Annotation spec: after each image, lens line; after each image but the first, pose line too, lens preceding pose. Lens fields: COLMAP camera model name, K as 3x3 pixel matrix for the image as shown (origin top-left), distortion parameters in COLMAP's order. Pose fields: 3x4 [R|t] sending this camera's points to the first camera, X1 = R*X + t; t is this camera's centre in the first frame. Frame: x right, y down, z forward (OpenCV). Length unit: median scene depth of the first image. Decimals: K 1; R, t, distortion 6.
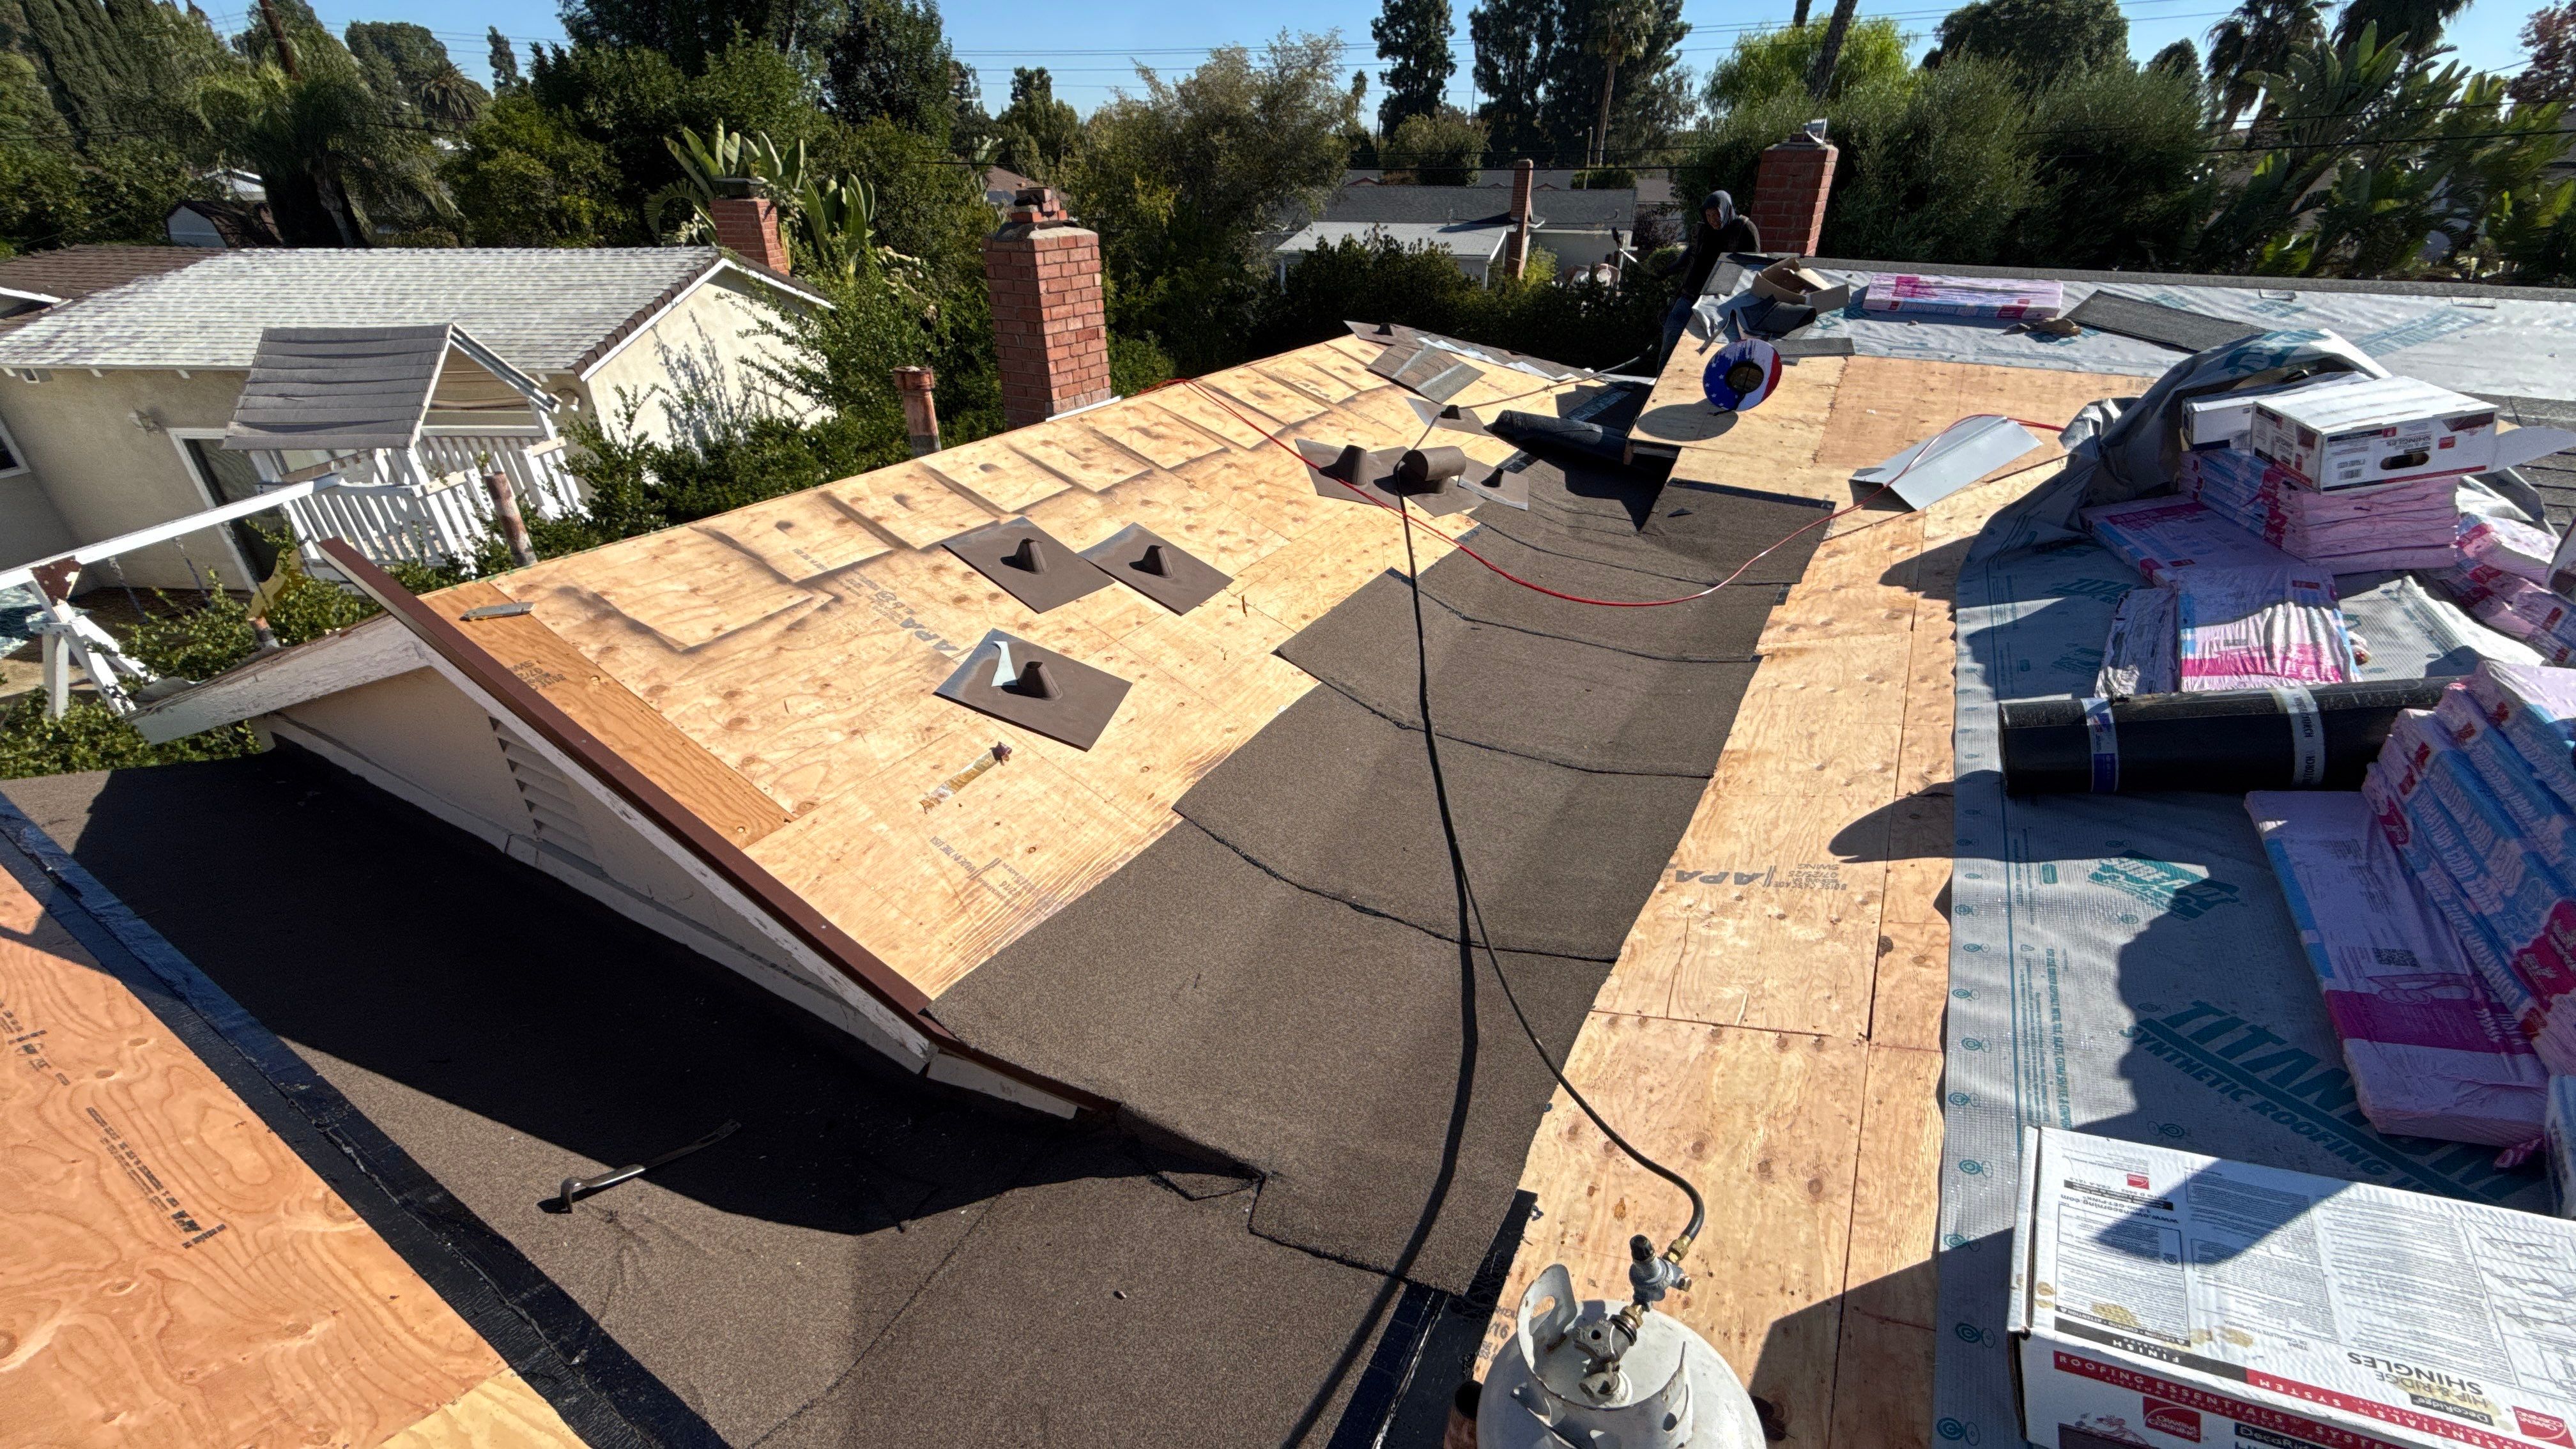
lens RADIAL K [[1022.6, 0, 1298.5], [0, 1022.6, 748.5], [0, 0, 1]] dist [-0.002581, -0.000144]
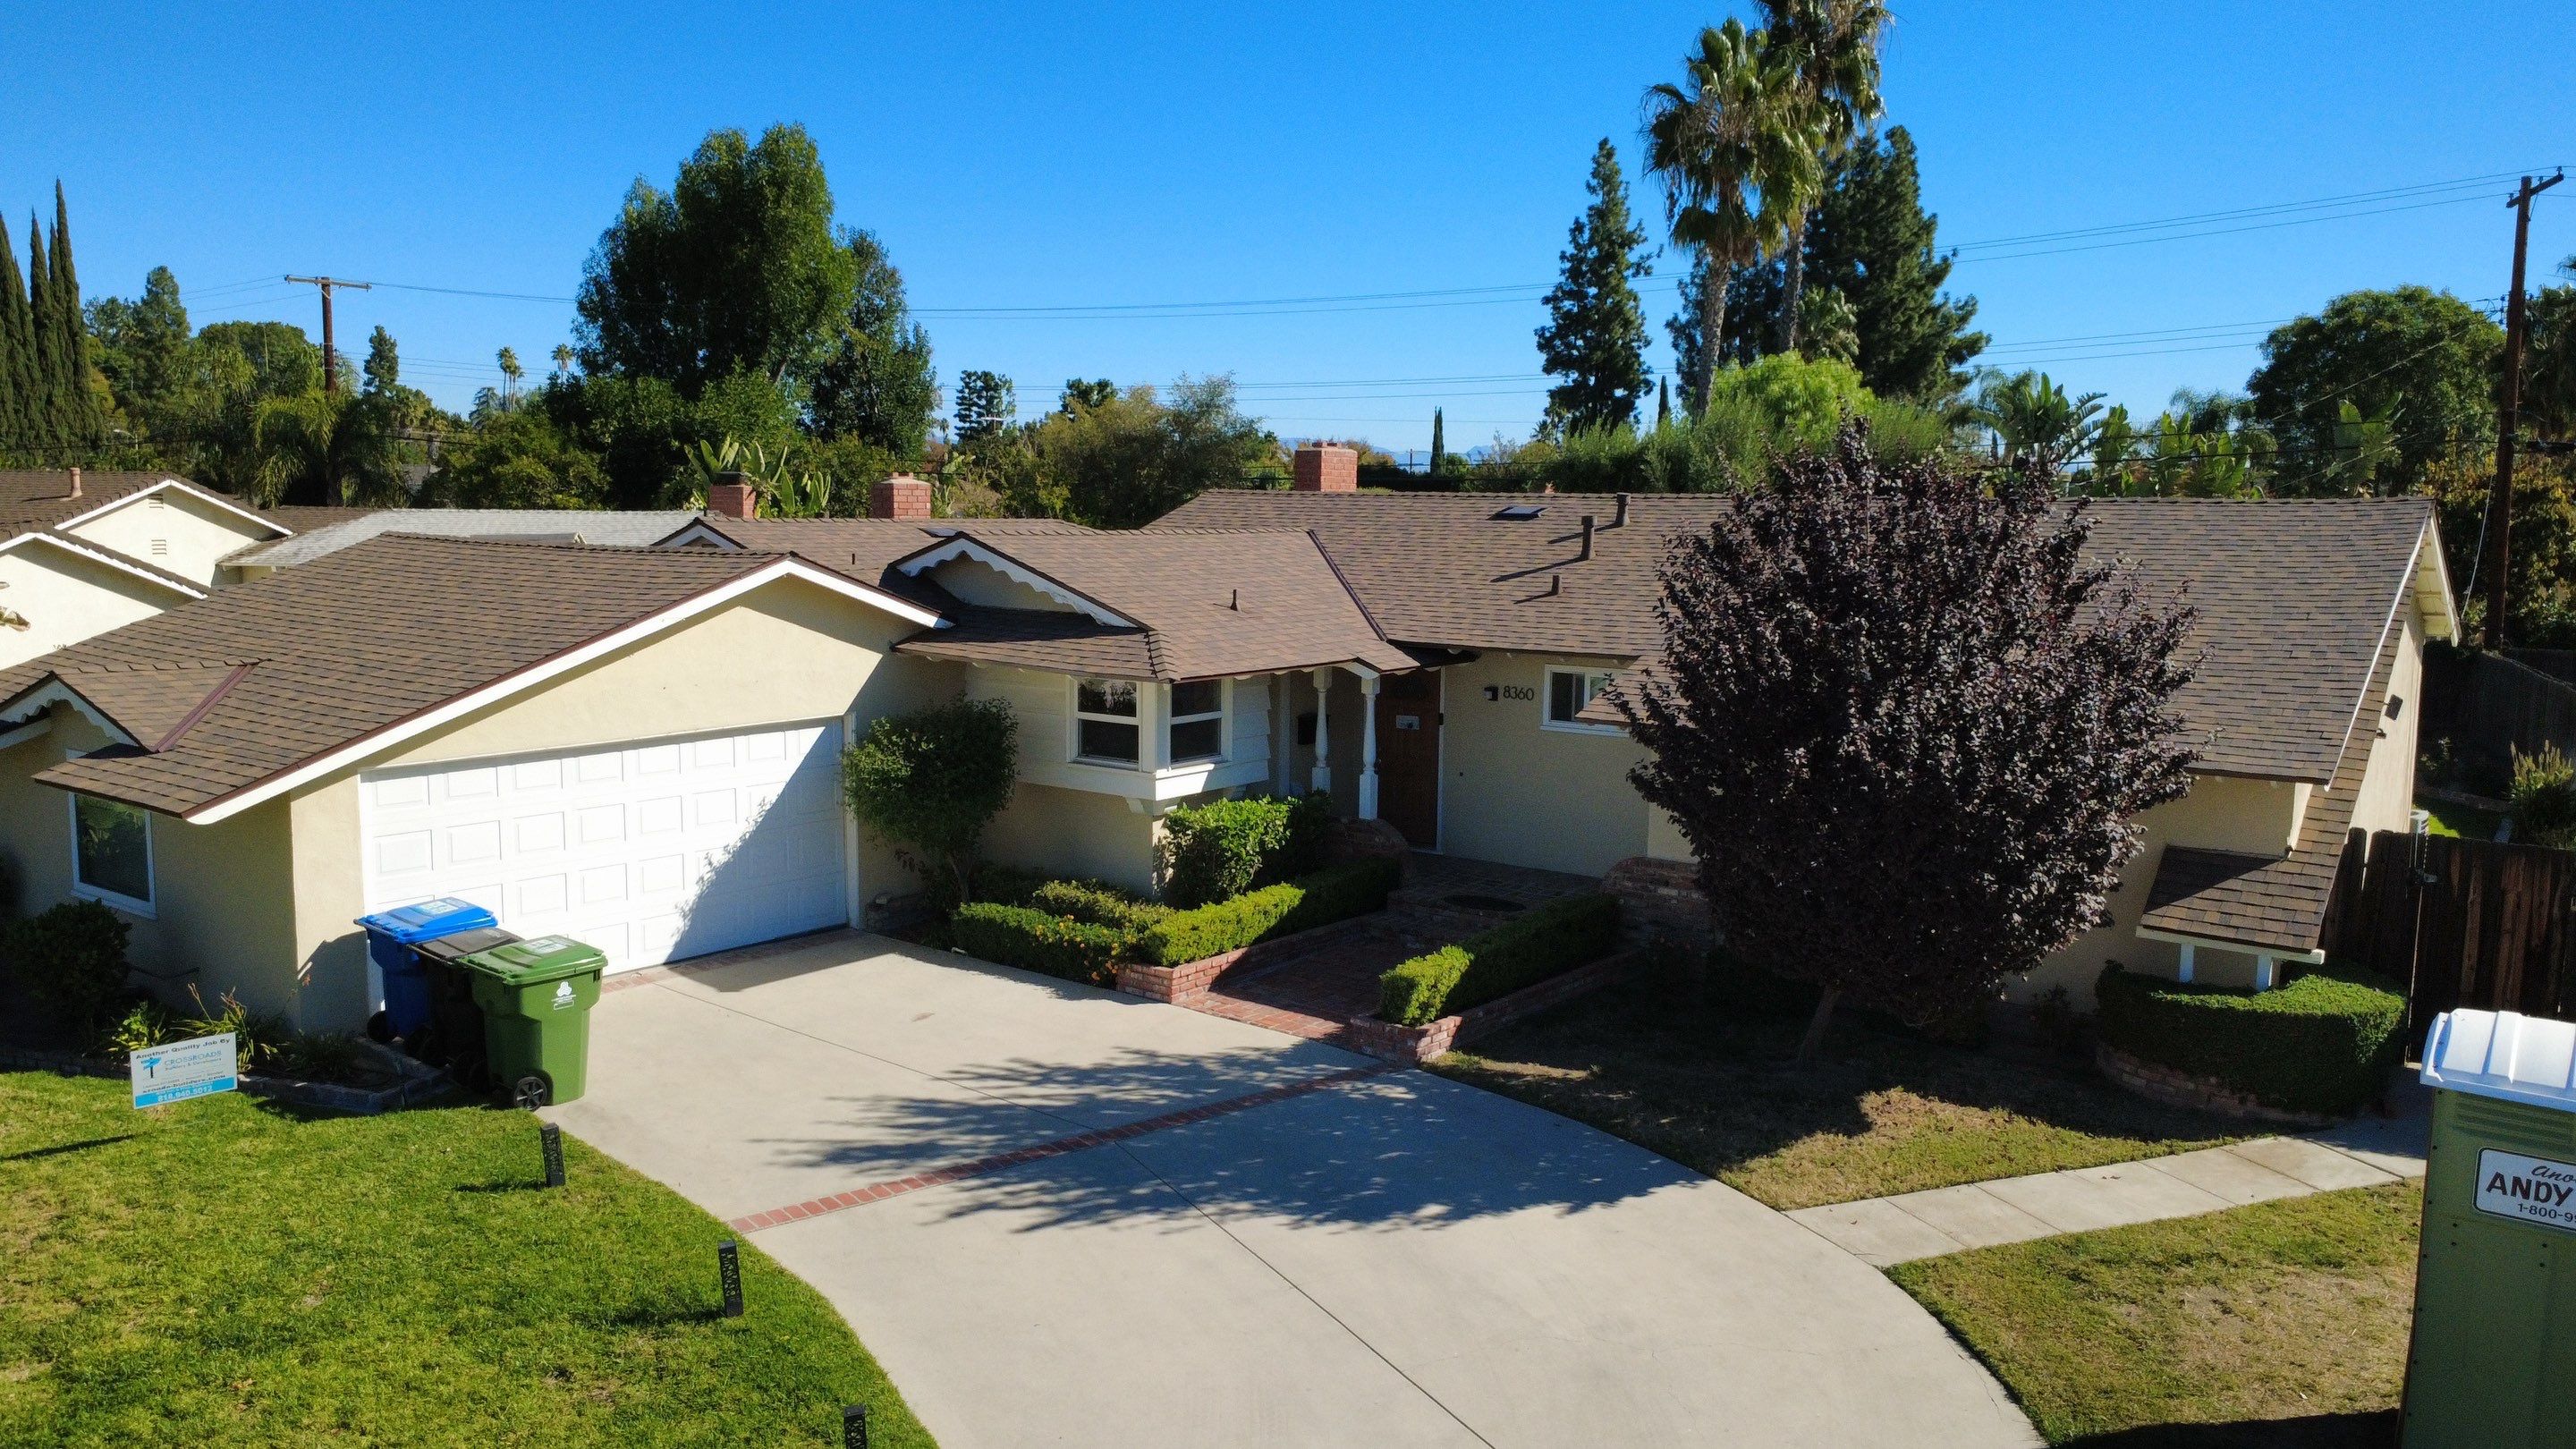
lens RADIAL K [[1862.4, 0, 1281.8], [0, 1862.4, 799.2], [0, 0, 1]] dist [-0.007194, 0.000218]
pose [[0.992136, 0.031946, -0.121018, 0.285619], [-0.073050, 0.932911, -0.352619, 0.391191], [0.101635, 0.358686, 0.927909, -0.624123]]
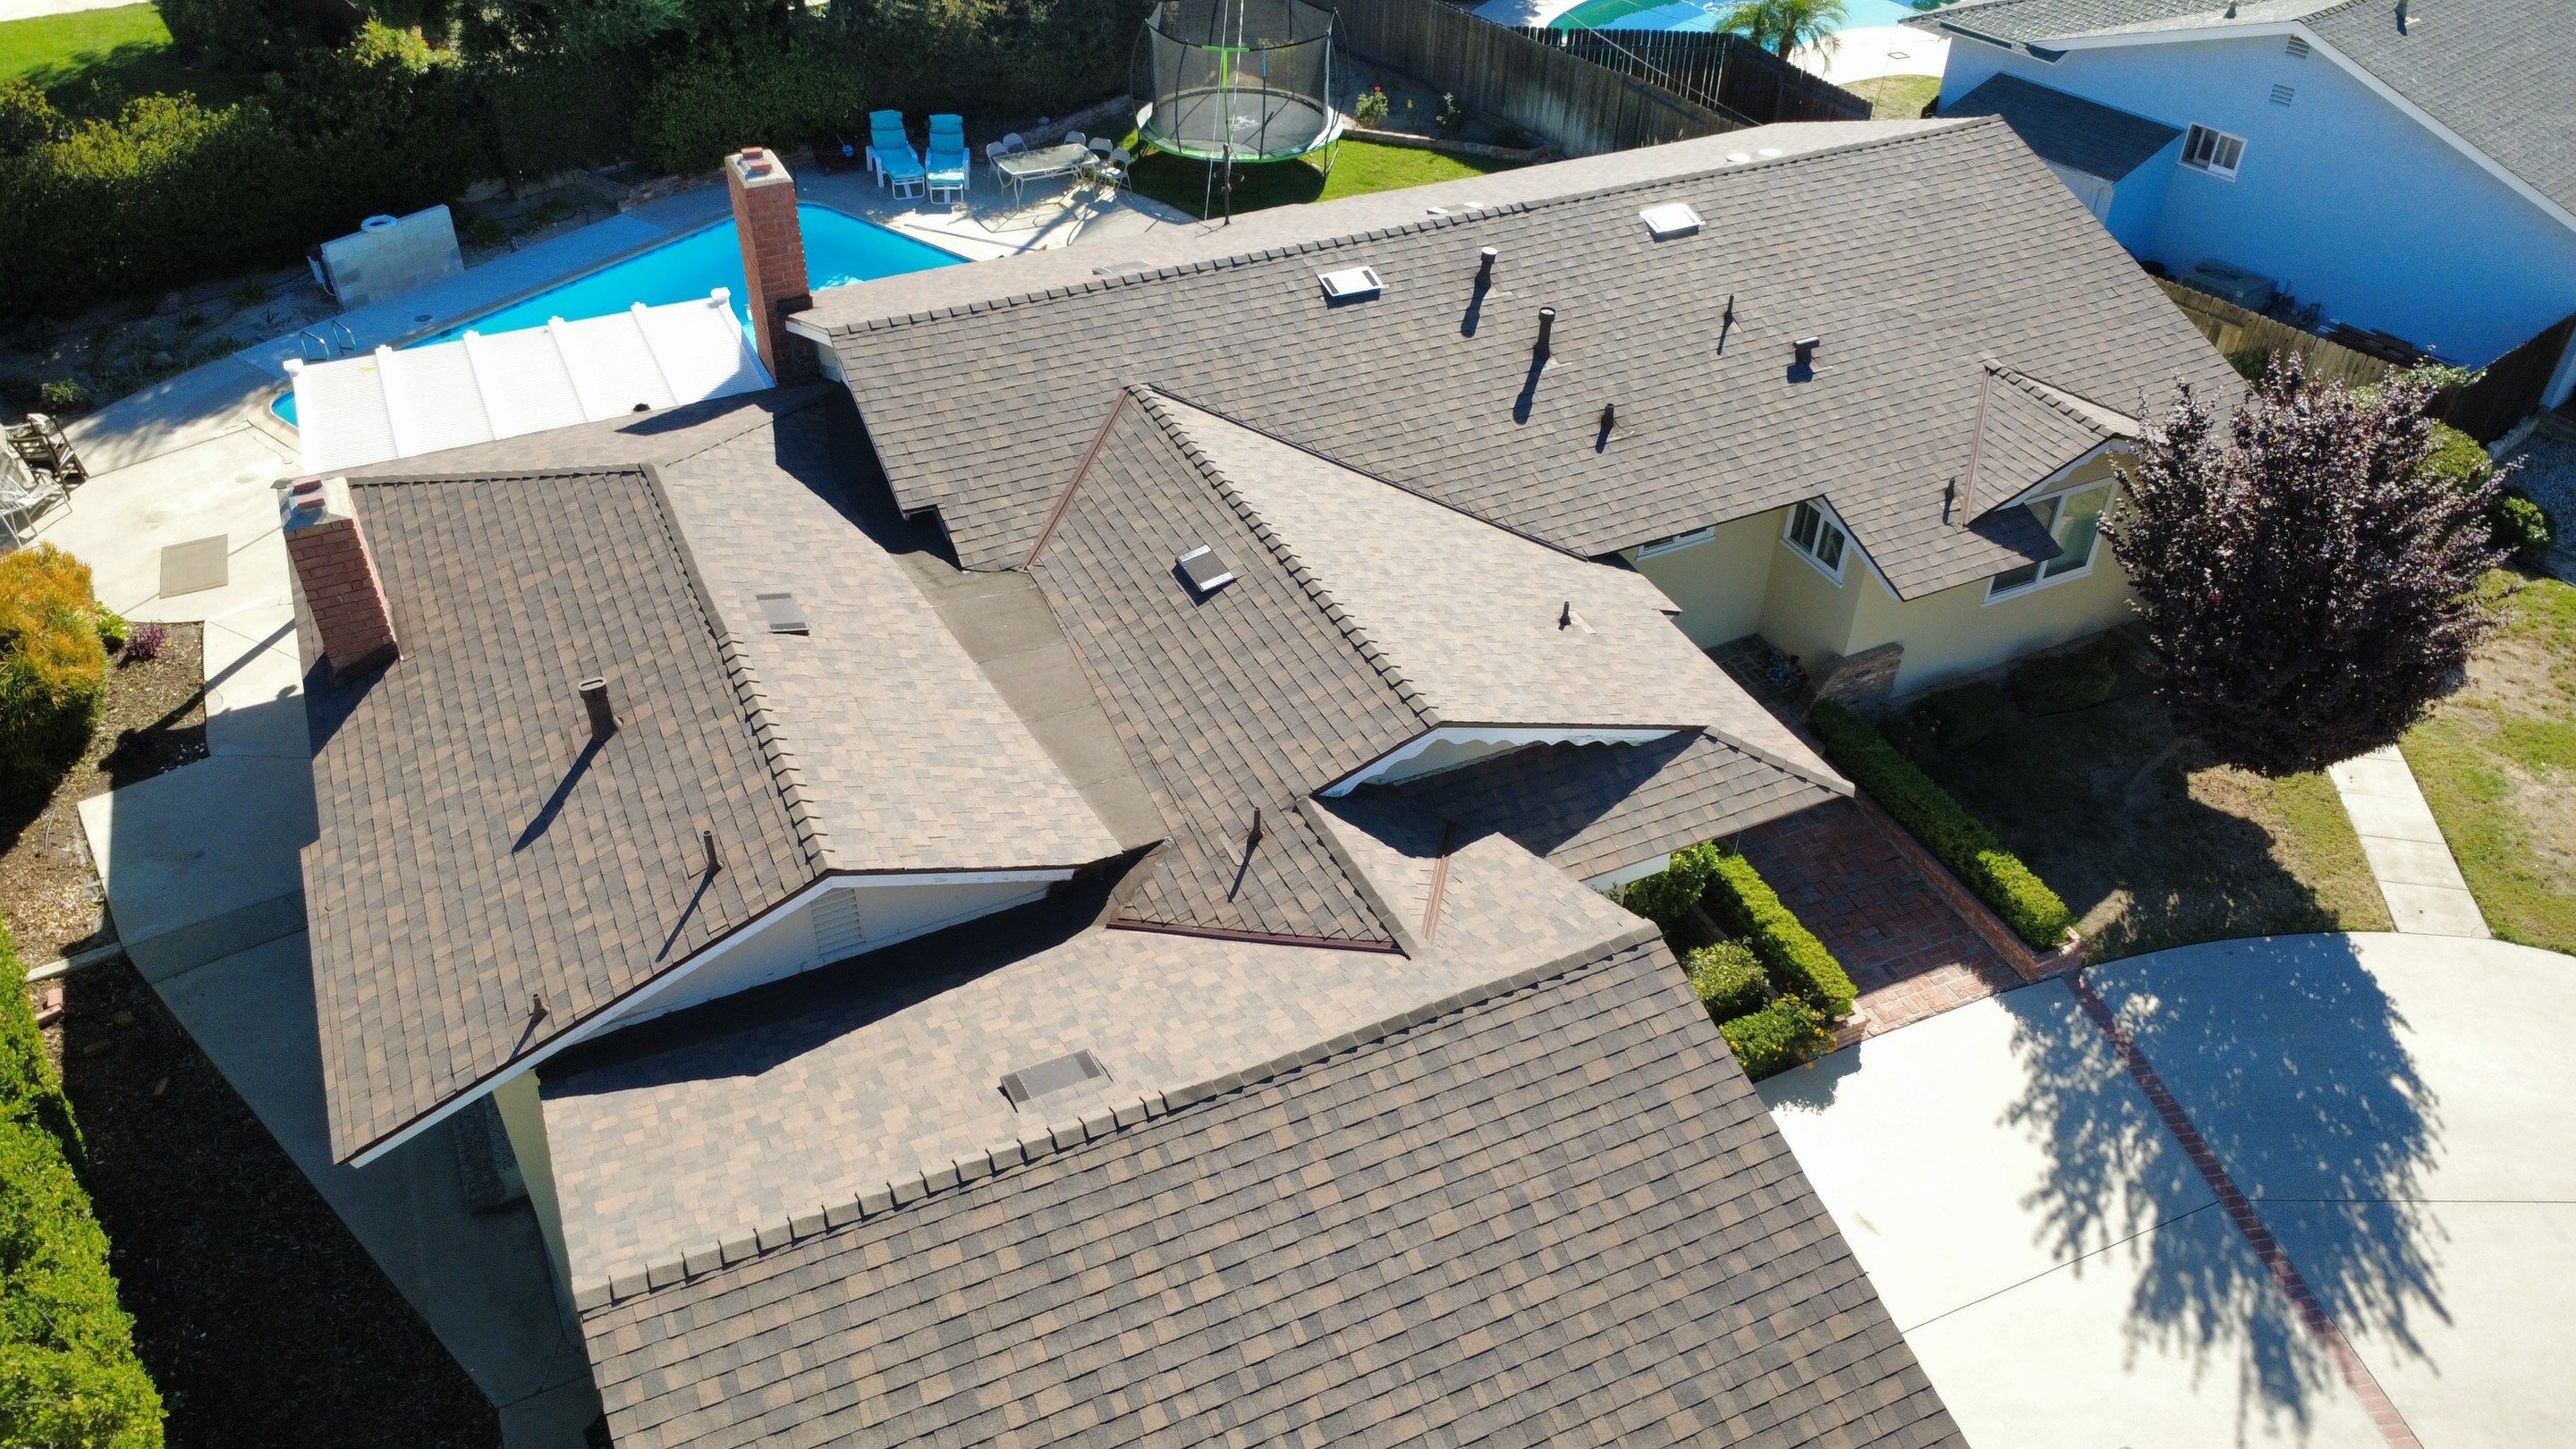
lens RADIAL K [[1878.3, 0, 1288.0], [0, 1878.3, 724.5], [0, 0, 1]] dist [-0.000138, -0.001437]
pose [[0.564681, -0.497367, 0.658606, -0.326674], [0.397874, 0.863210, 0.310747, -0.153024], [-0.723071, 0.086569, 0.685328, -0.337086]]
